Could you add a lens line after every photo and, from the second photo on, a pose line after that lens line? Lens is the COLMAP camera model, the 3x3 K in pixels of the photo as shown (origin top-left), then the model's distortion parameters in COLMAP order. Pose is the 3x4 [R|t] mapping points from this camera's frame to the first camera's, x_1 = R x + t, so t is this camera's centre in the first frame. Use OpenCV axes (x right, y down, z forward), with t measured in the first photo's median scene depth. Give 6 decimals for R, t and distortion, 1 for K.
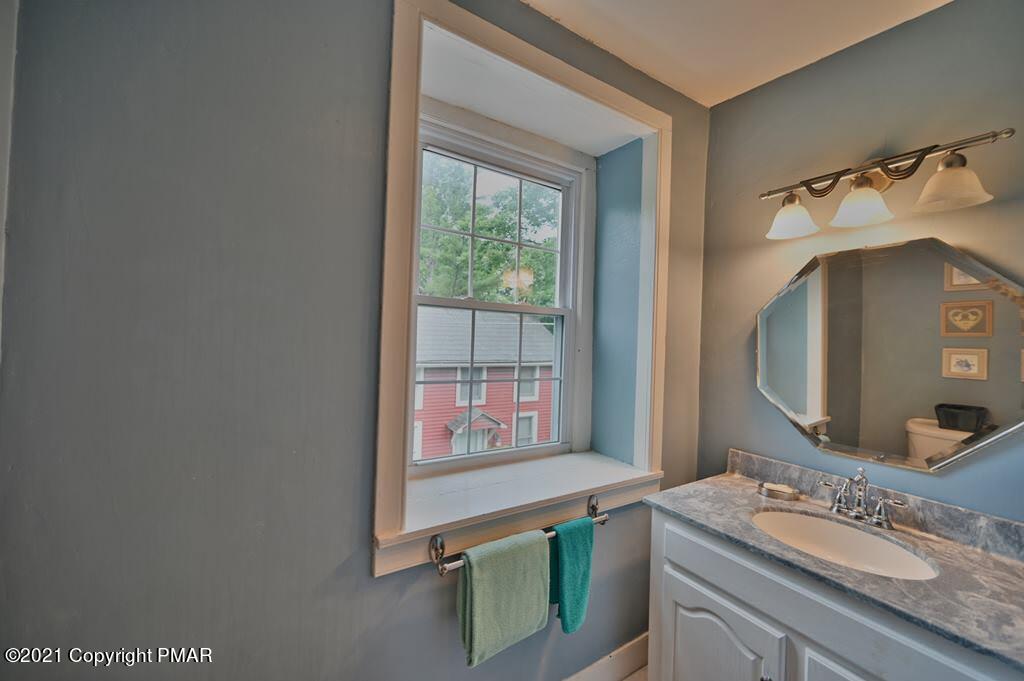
lens RADIAL K [[403.5, 0, 513.4], [0, 403.5, 337.0], [0, 0, 1]] dist [-0.000575, 0.000636]
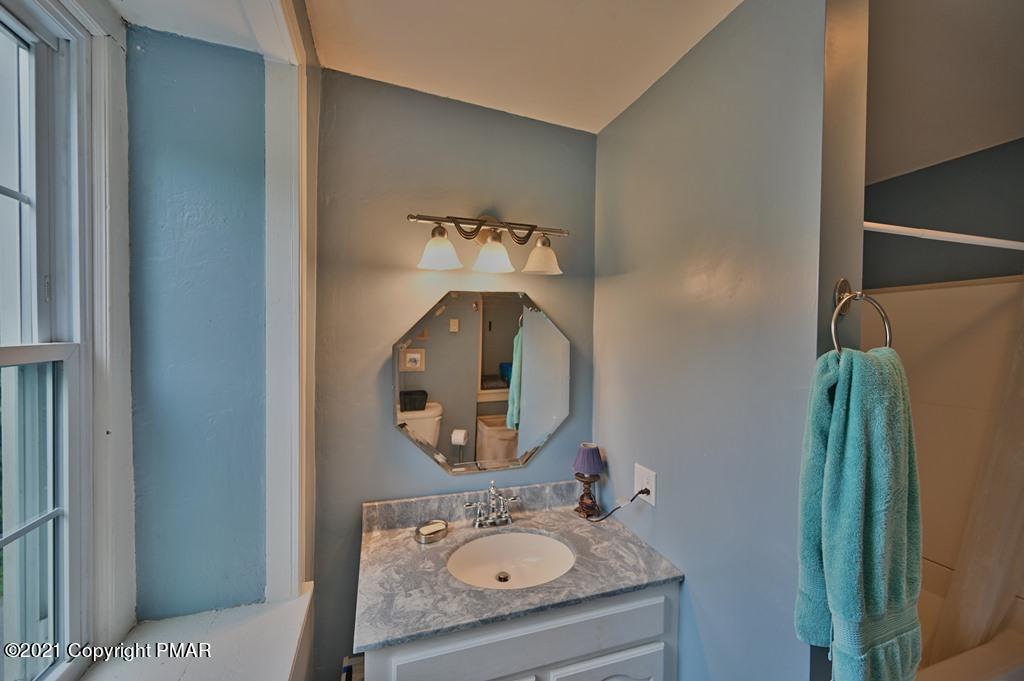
lens RADIAL K [[403.5, 0, 513.0], [0, 403.5, 338.9], [0, 0, 1]] dist [-0.000575, 0.000636]
pose [[0.239587, -0.046555, 0.969758, -0.234488], [-0.005670, 0.998766, 0.049348, -0.138959], [-0.970858, -0.017321, 0.239027, 0.624079]]
